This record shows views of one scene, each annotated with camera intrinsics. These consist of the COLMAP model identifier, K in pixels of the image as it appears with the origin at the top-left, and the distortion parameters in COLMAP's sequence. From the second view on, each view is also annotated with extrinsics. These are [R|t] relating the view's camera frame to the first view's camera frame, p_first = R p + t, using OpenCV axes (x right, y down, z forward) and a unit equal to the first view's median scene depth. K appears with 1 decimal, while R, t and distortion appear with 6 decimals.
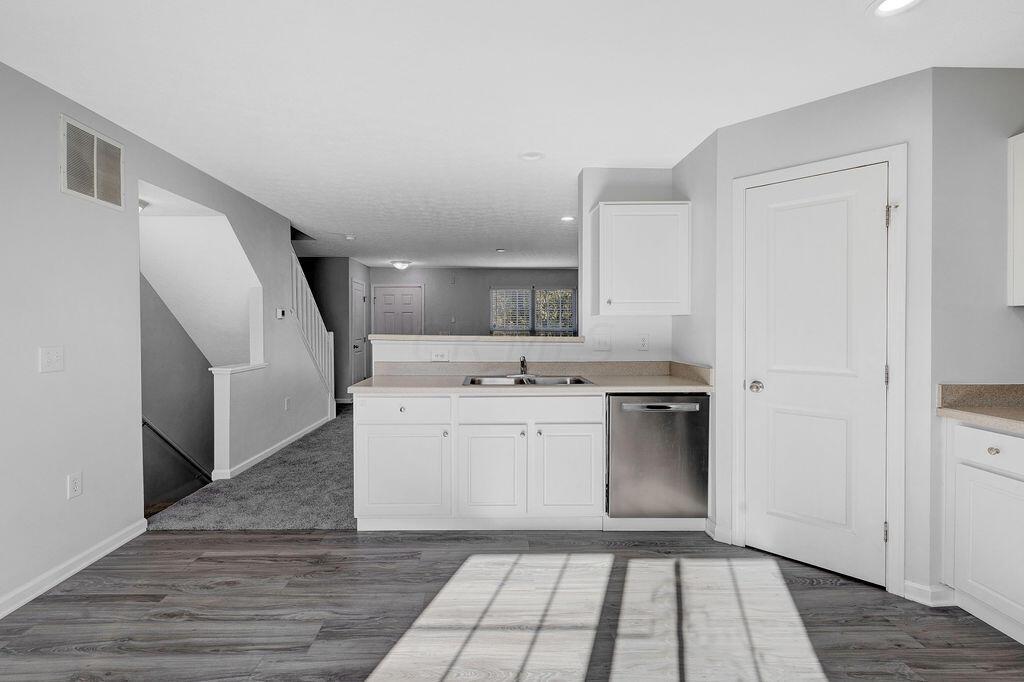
lens RADIAL K [[454.6, 0, 492.7], [0, 454.6, 331.9], [0, 0, 1]] dist [0.002335, -0.000005]
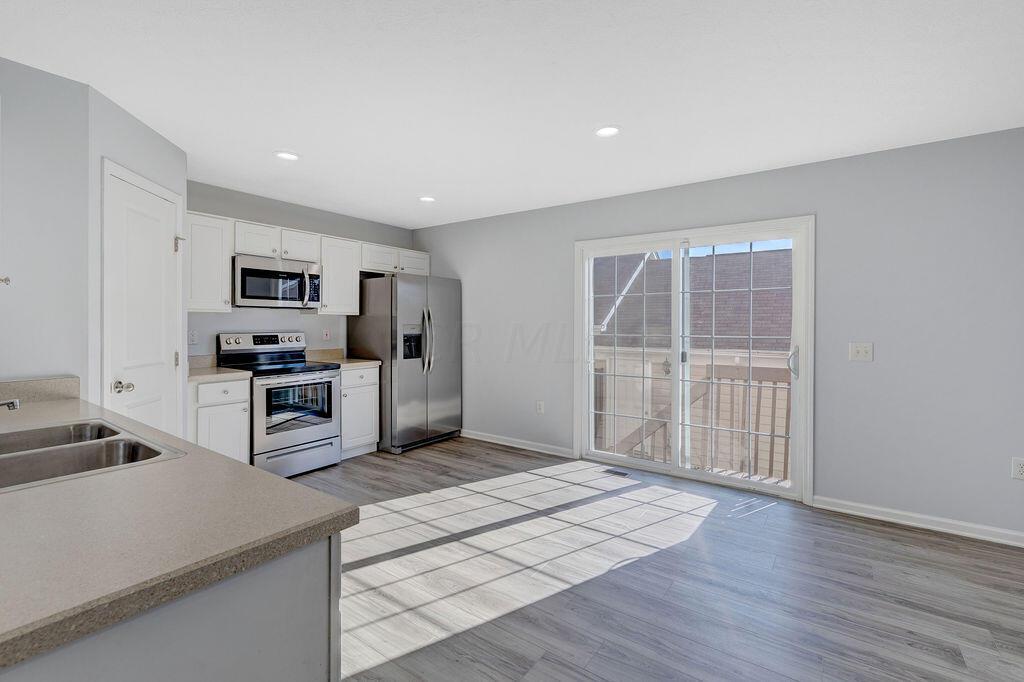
lens RADIAL K [[456.9, 0, 509.7], [0, 456.9, 322.3], [0, 0, 1]] dist [-0.000109, 0.000144]
pose [[-0.806446, -0.003736, 0.591296, -0.661469], [0.003147, 0.999939, 0.010609, -0.026642], [-0.591299, 0.010416, -0.806385, 1.319229]]
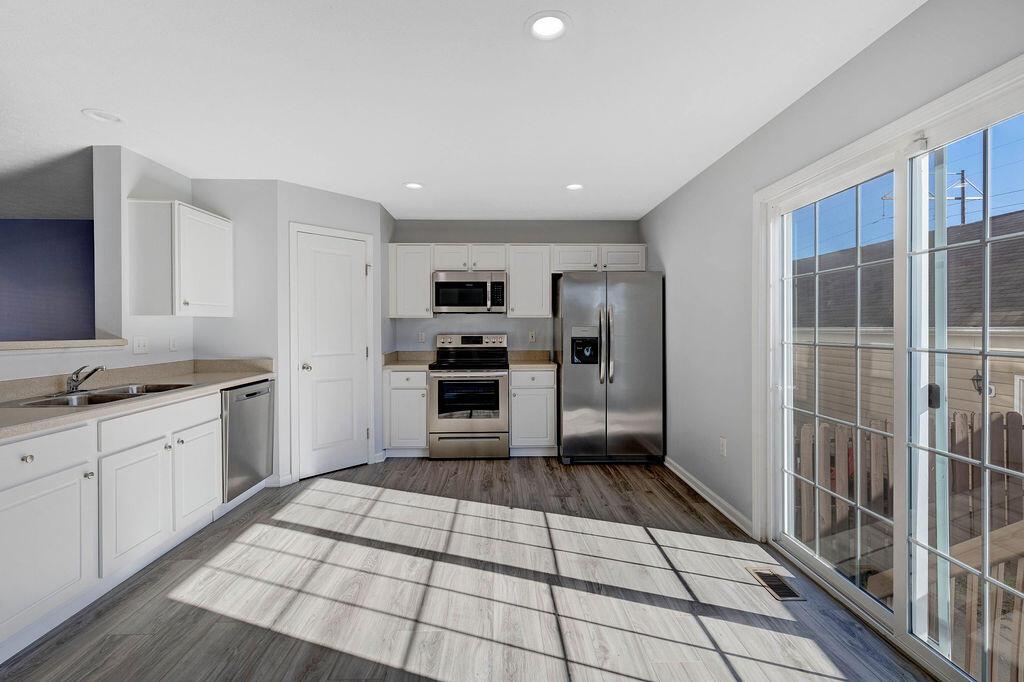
lens RADIAL K [[448.0, 0, 508.7], [0, 448.0, 328.5], [0, 0, 1]] dist [0.000346, -0.000224]
pose [[-0.011628, -0.004153, 0.999924, -0.897419], [0.014213, 0.999890, 0.004318, -0.004425], [-0.999831, 0.014262, -0.011567, 0.366182]]
